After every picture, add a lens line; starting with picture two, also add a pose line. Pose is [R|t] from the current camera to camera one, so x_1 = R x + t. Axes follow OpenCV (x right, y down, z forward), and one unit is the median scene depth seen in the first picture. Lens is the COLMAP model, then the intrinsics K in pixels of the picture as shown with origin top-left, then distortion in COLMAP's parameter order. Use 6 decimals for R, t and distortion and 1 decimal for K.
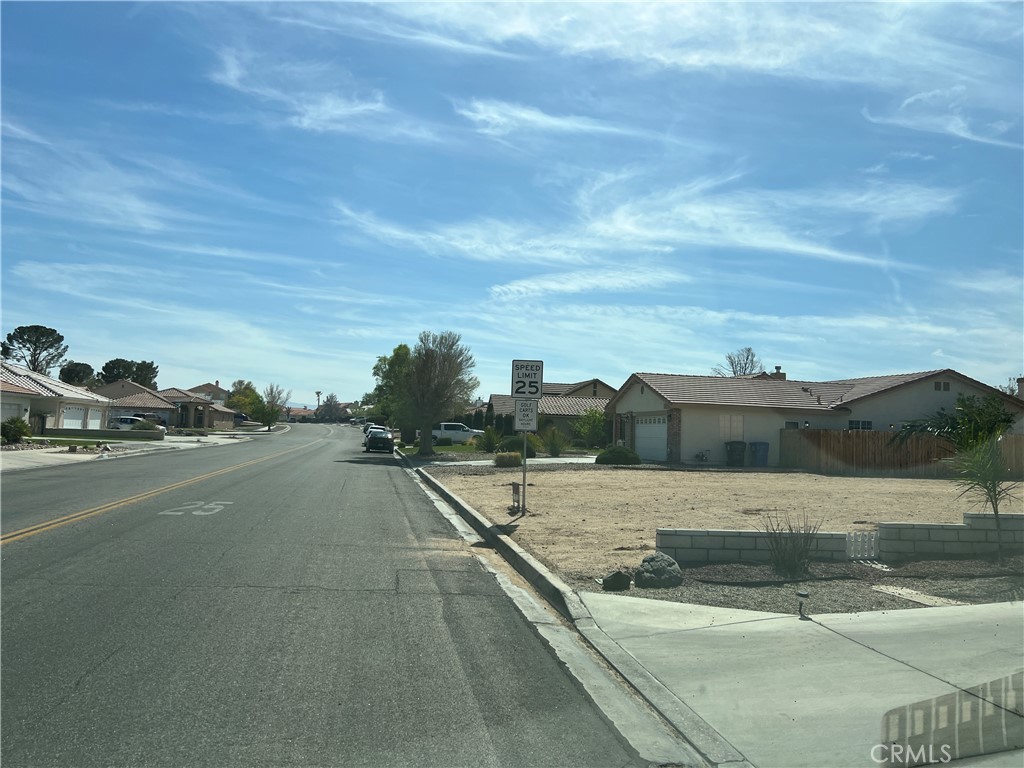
lens RADIAL K [[776.5, 0, 518.8], [0, 776.5, 385.9], [0, 0, 1]] dist [0.096019, -0.118279]
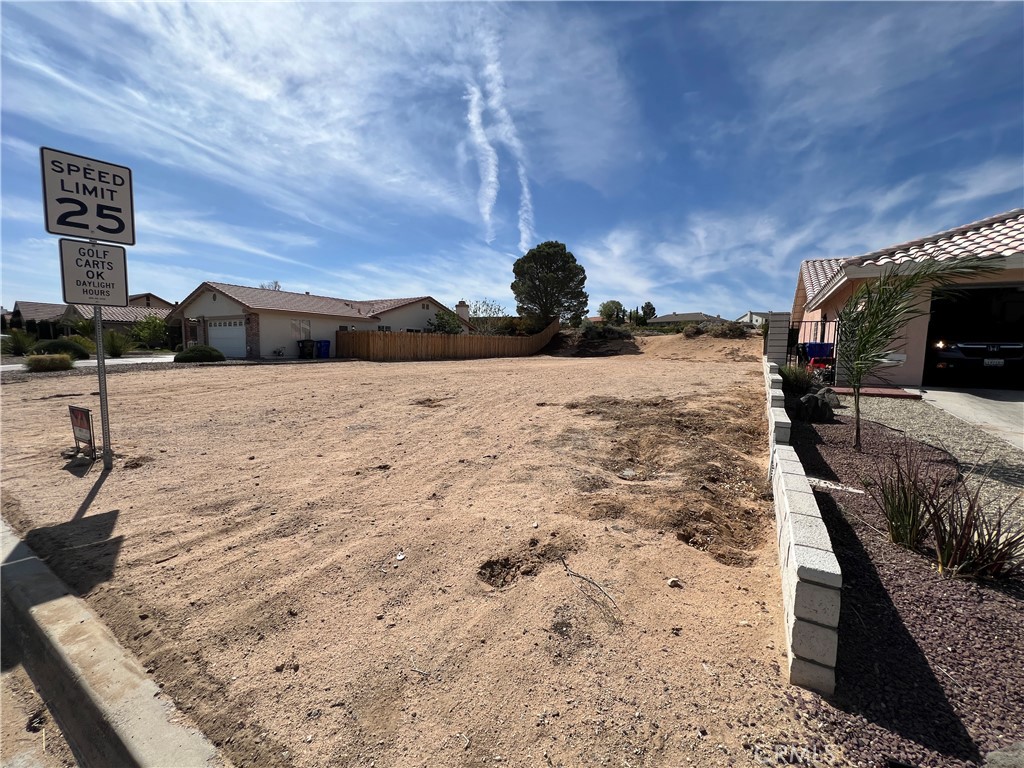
lens RADIAL K [[414.2, 0, 512.9], [0, 414.2, 379.9], [0, 0, 1]] dist [-0.000188, 0.000426]
pose [[0.675215, -0.080838, 0.733178, -0.004435], [-0.036737, 0.989058, 0.142882, 0.024967], [-0.736706, -0.123411, 0.664856, 0.271350]]
